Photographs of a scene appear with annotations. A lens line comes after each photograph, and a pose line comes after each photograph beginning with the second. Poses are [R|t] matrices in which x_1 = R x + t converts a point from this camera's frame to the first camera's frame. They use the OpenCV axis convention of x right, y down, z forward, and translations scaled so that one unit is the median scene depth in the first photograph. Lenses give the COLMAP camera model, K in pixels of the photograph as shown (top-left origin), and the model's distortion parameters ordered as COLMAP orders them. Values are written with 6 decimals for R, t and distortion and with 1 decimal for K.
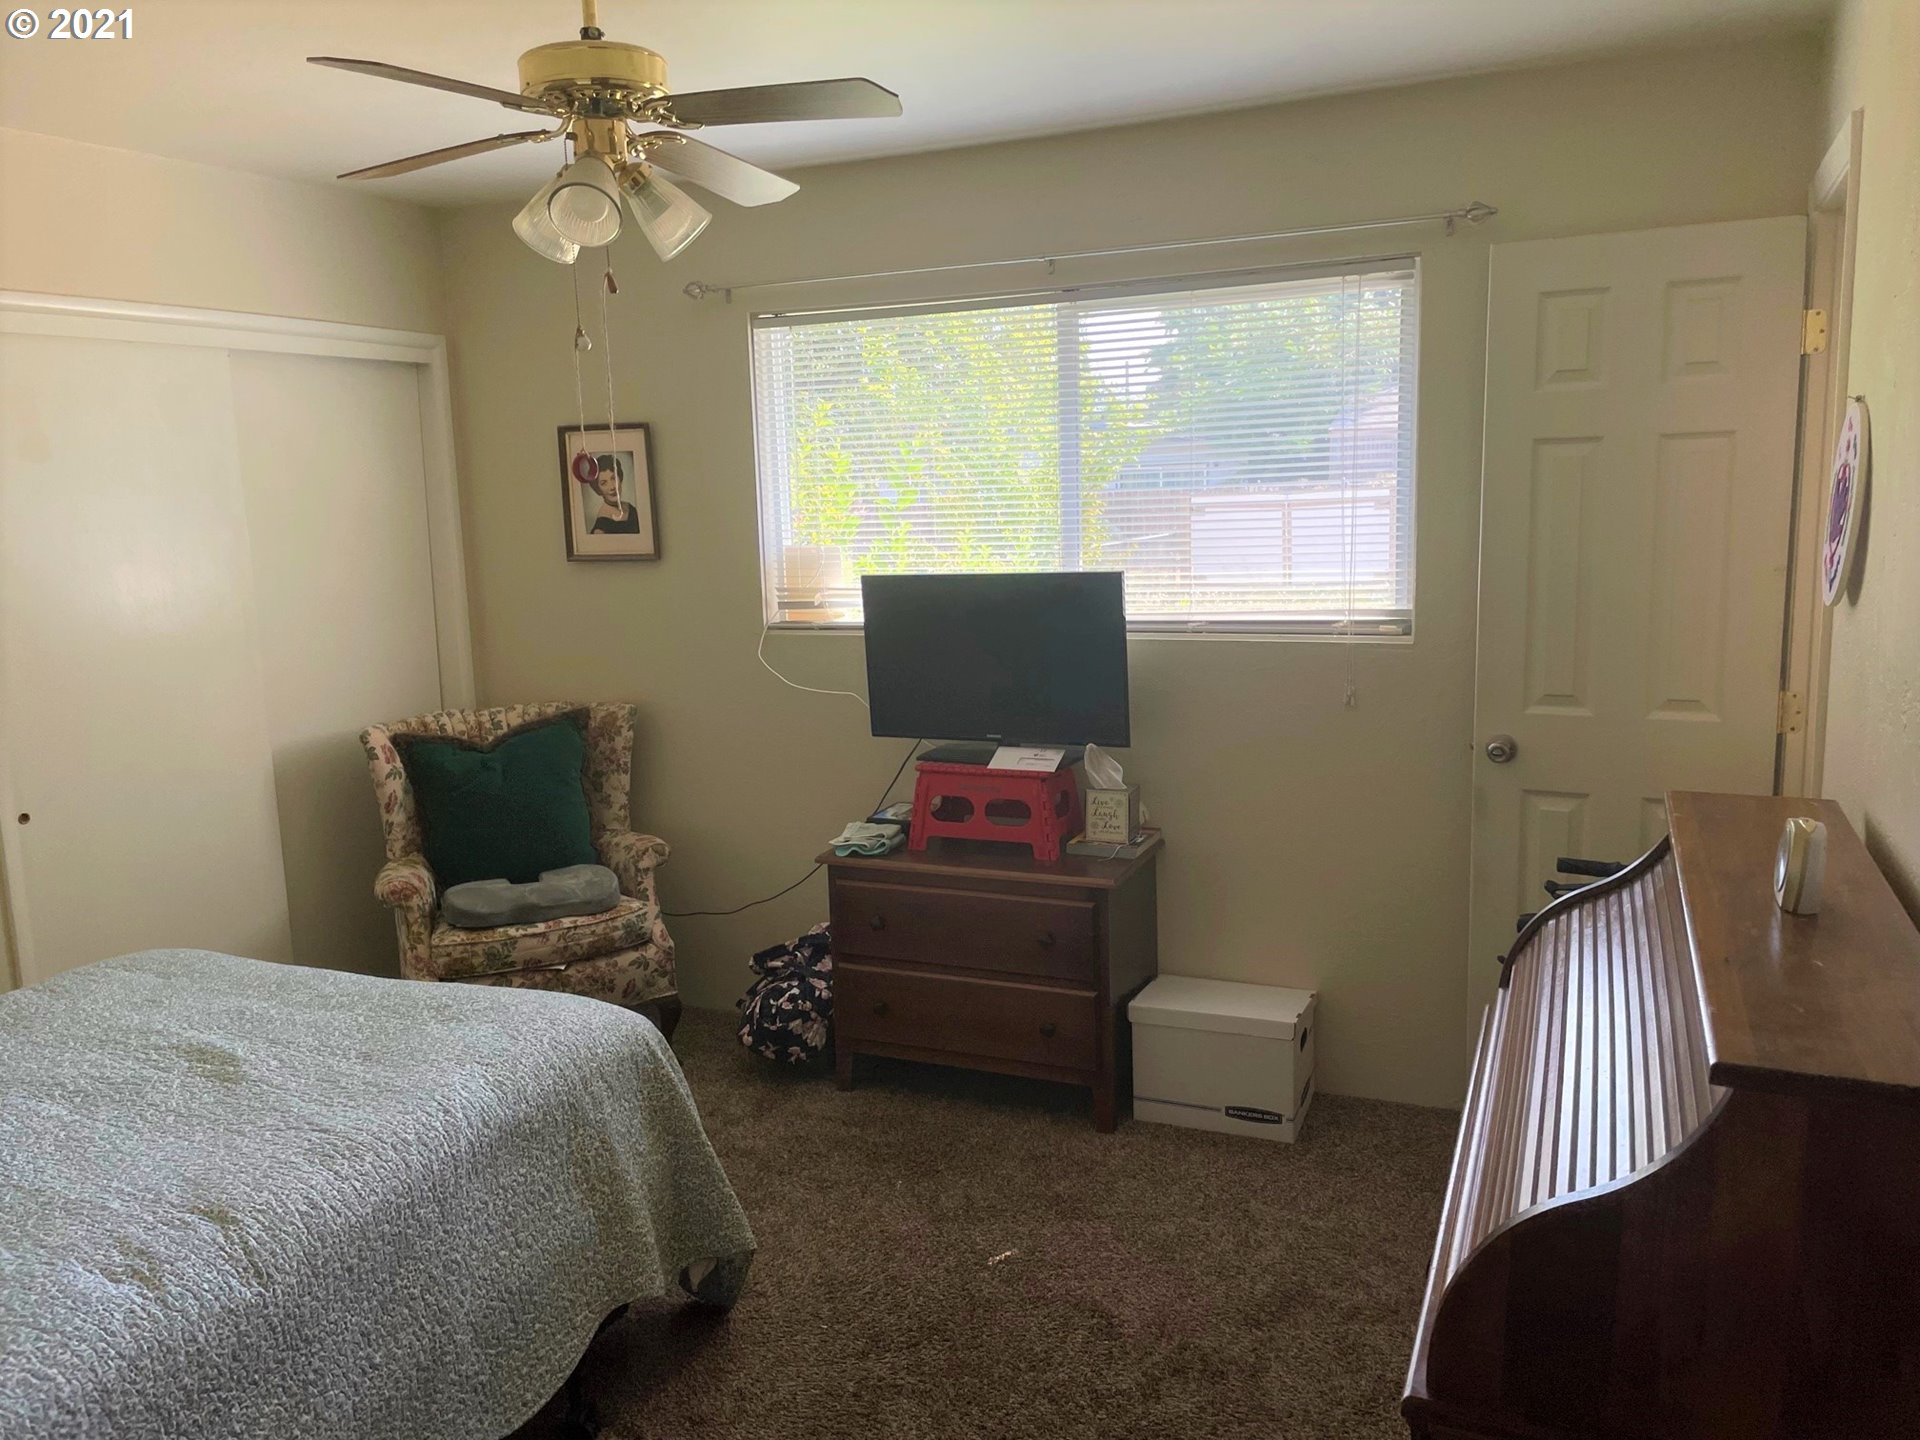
lens RADIAL K [[1488.2, 0, 964.6], [0, 1488.2, 725.1], [0, 0, 1]] dist [0.062252, -0.022882]
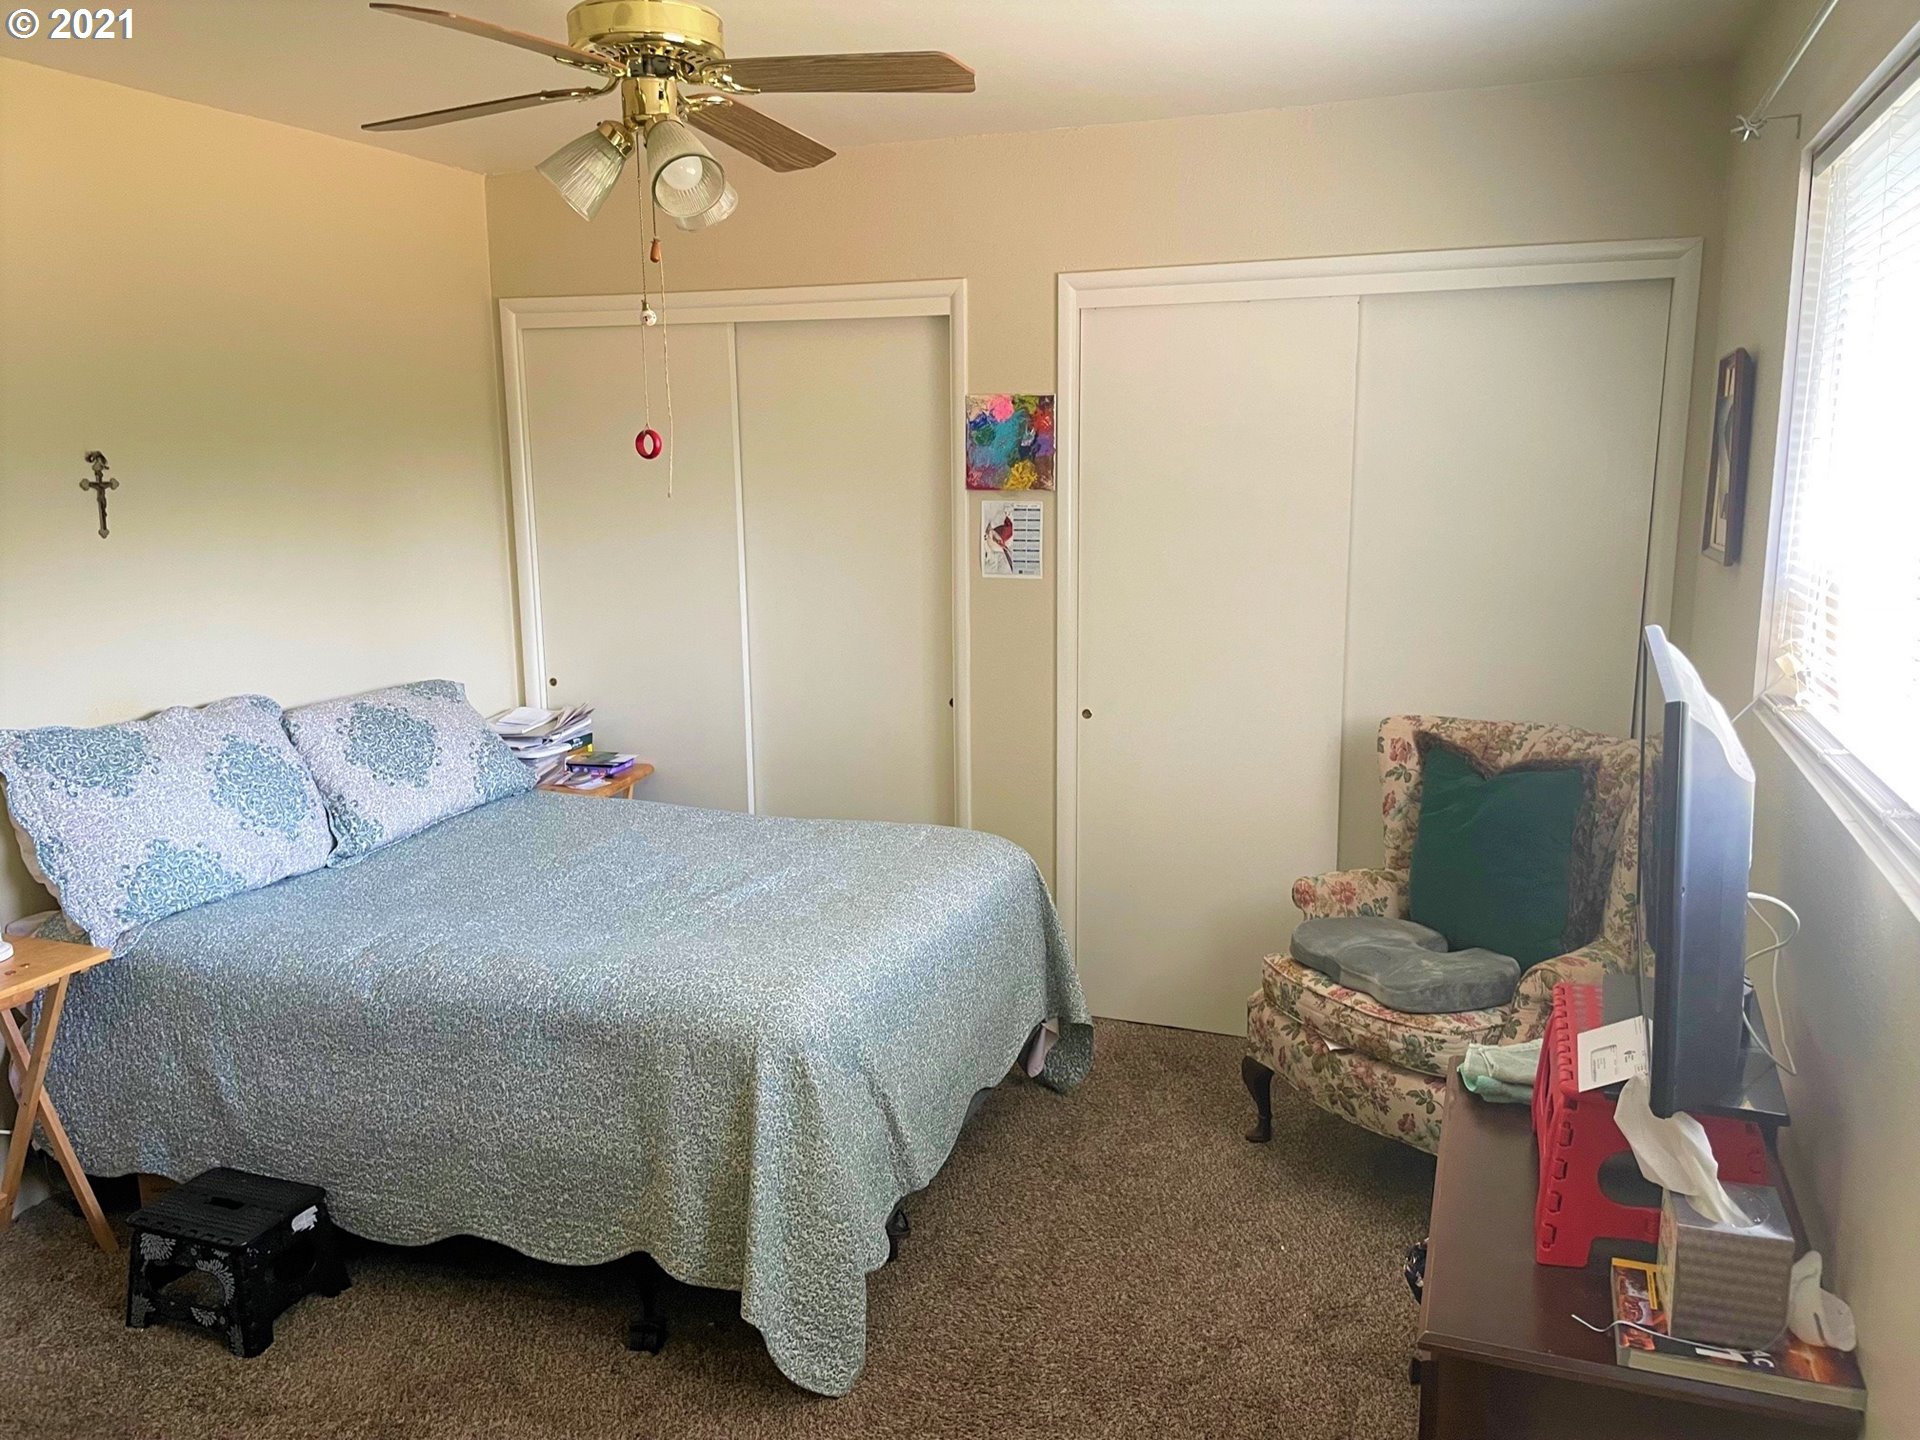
lens RADIAL K [[1488.2, 0, 968.4], [0, 1488.2, 707.4], [0, 0, 1]] dist [0.062252, -0.022882]
pose [[0.047858, 0.207127, -0.977143, 0.466031], [-0.160625, 0.967128, 0.197137, -0.141113], [0.985855, 0.147519, 0.079555, 0.704181]]
